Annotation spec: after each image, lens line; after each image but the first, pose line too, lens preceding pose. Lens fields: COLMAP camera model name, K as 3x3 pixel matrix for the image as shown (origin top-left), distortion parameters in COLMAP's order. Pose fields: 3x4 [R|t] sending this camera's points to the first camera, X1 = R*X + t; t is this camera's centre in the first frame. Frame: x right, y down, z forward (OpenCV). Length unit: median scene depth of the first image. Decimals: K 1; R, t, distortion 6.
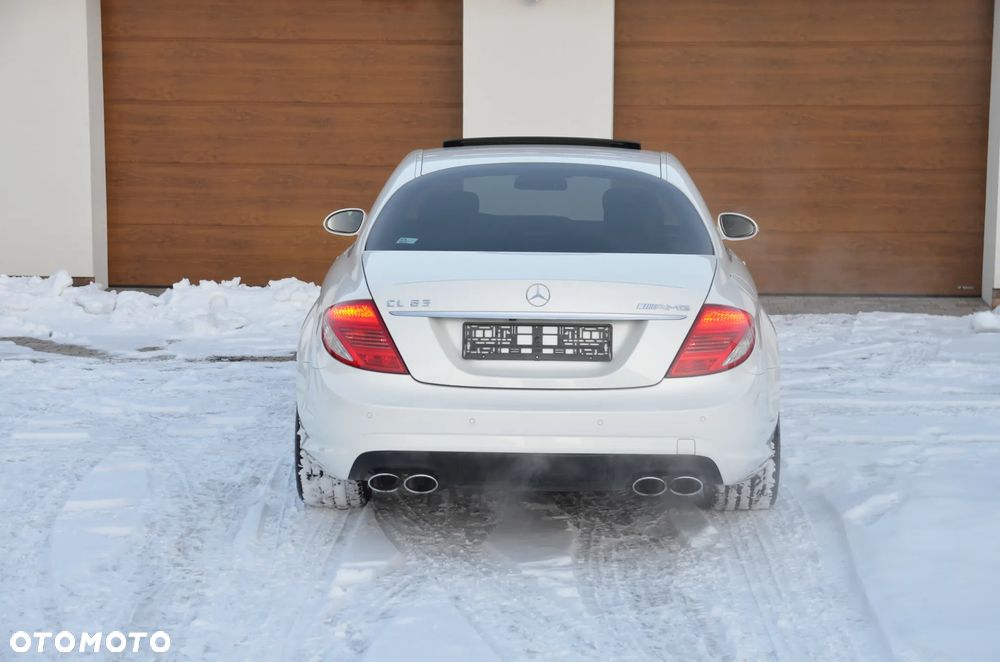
lens RADIAL K [[2036.9, 0, 500.0], [0, 2036.9, 331.0], [0, 0, 1]] dist [0.210207, 0.084687]
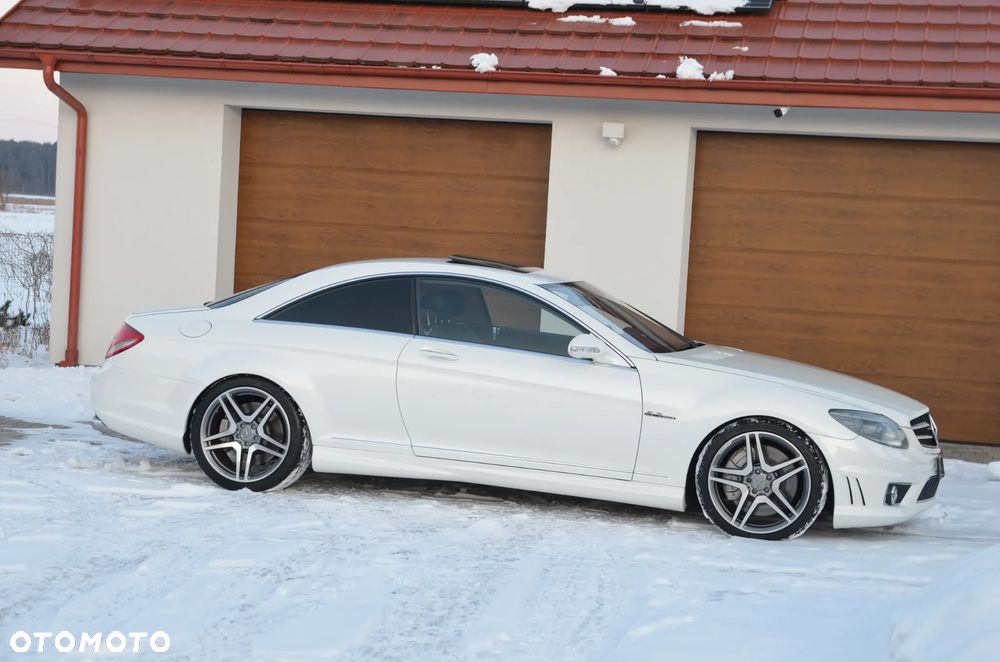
lens RADIAL K [[1875.6, 0, 500.0], [0, 1875.6, 331.0], [0, 0, 1]] dist [0.167198, 0.190805]
pose [[0.985535, 0.060236, -0.158407, 0.234534], [-0.070298, 0.995797, -0.058699, -0.001771], [0.154206, 0.068986, 0.985627, 0.036305]]
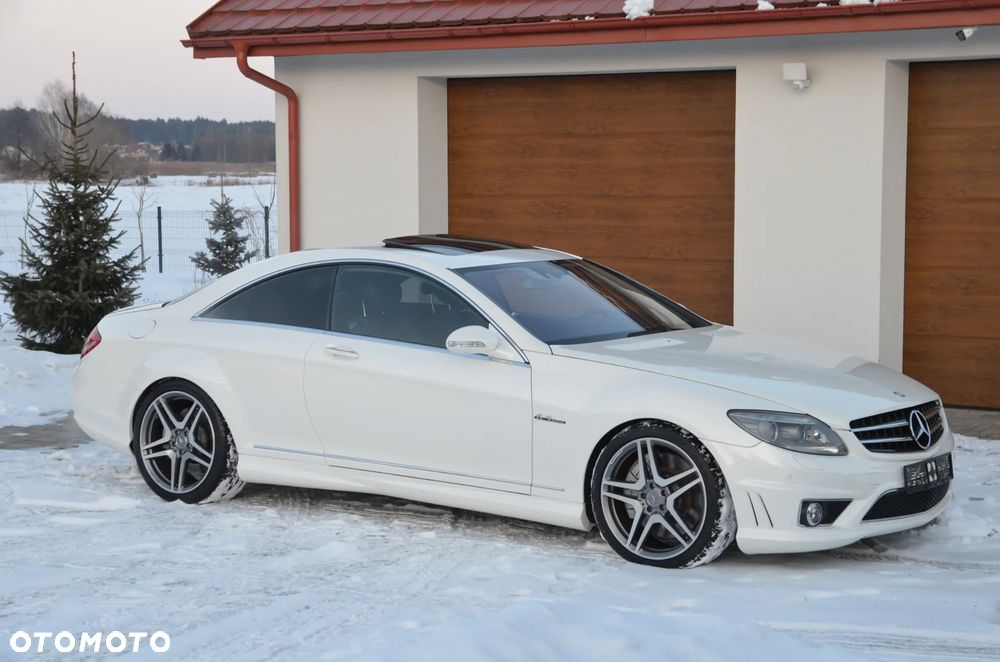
lens RADIAL K [[1890.5, 0, 500.0], [0, 1890.5, 331.0], [0, 0, 1]] dist [0.180051, 0.147150]
pose [[0.865432, 0.036173, -0.499719, 0.658805], [-0.049821, 0.998660, -0.013990, -0.060806], [0.498543, 0.037004, 0.866075, 0.350356]]
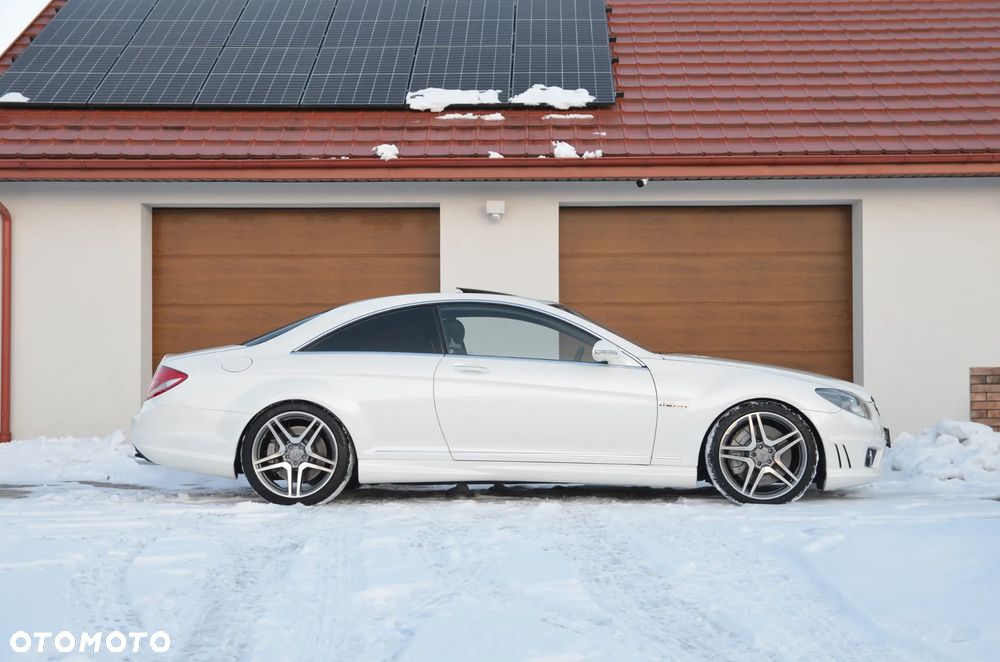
lens RADIAL K [[1573.2, 0, 500.0], [0, 1573.2, 331.0], [0, 0, 1]] dist [0.113663, 0.139556]
pose [[0.999182, -0.008829, 0.039464, -0.039270], [0.014308, 0.989935, -0.140794, 0.086805], [-0.037824, 0.141244, 0.989252, 0.085131]]
